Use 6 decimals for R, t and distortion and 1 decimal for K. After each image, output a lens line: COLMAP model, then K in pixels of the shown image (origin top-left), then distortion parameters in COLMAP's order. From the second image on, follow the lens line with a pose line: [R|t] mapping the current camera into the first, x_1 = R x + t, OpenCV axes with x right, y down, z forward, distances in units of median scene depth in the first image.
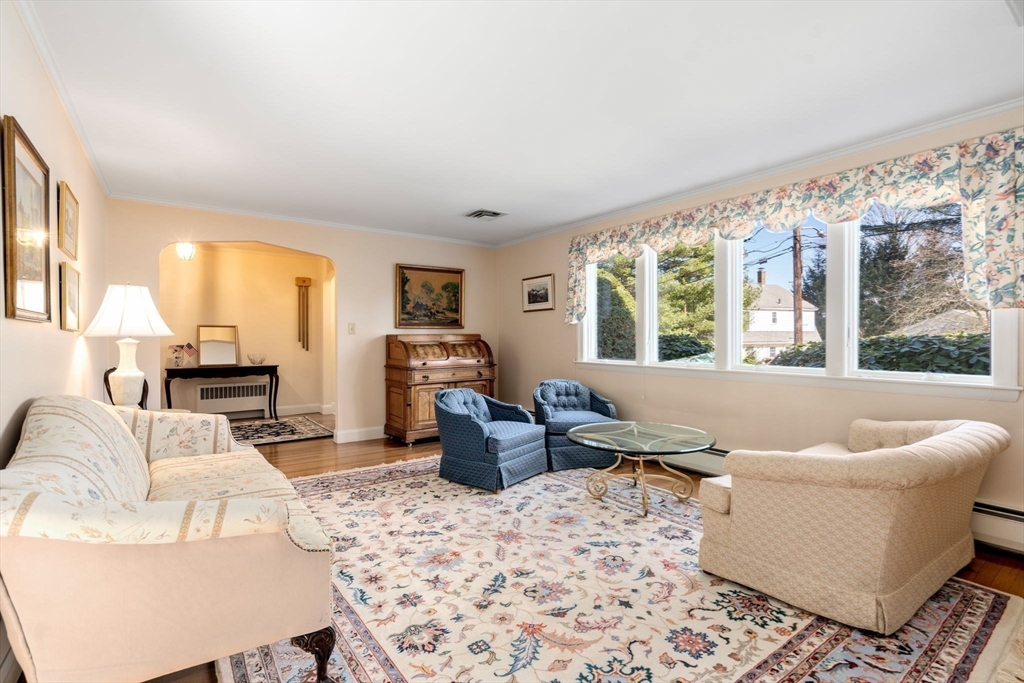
lens RADIAL K [[475.6, 0, 517.8], [0, 475.6, 343.2], [0, 0, 1]] dist [-0.002123, 0.002160]
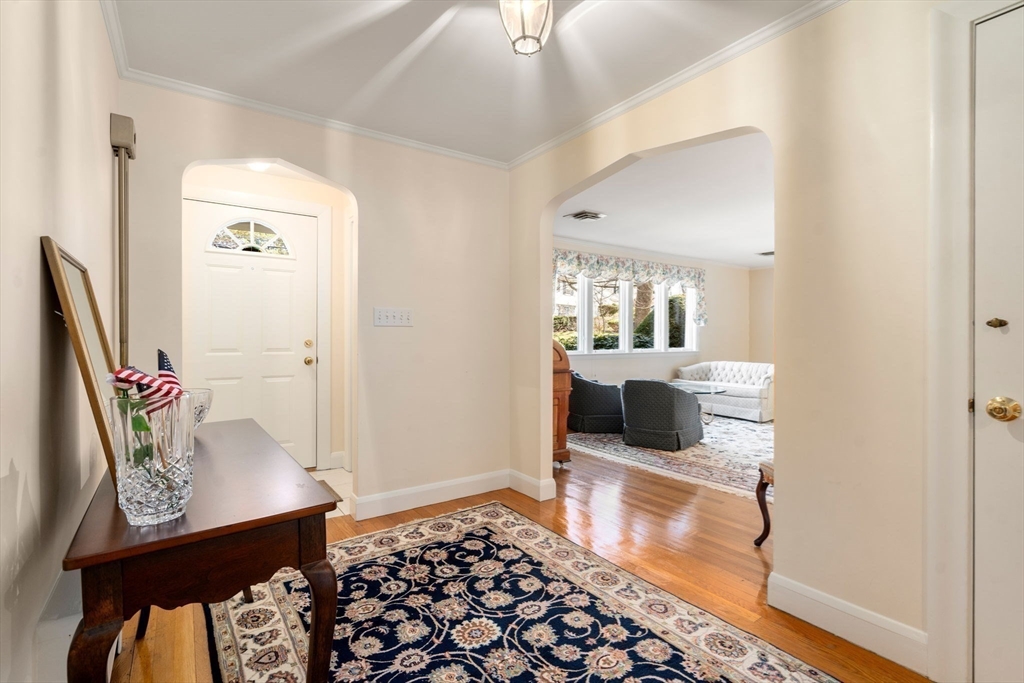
lens RADIAL K [[475.6, 0, 515.1], [0, 475.6, 334.4], [0, 0, 1]] dist [-0.002123, 0.002160]
pose [[0.017087, 0.003293, 0.999849, -1.857536], [0.009123, 0.999952, -0.003449, -0.012932], [-0.999812, 0.009180, 0.017056, 1.892878]]
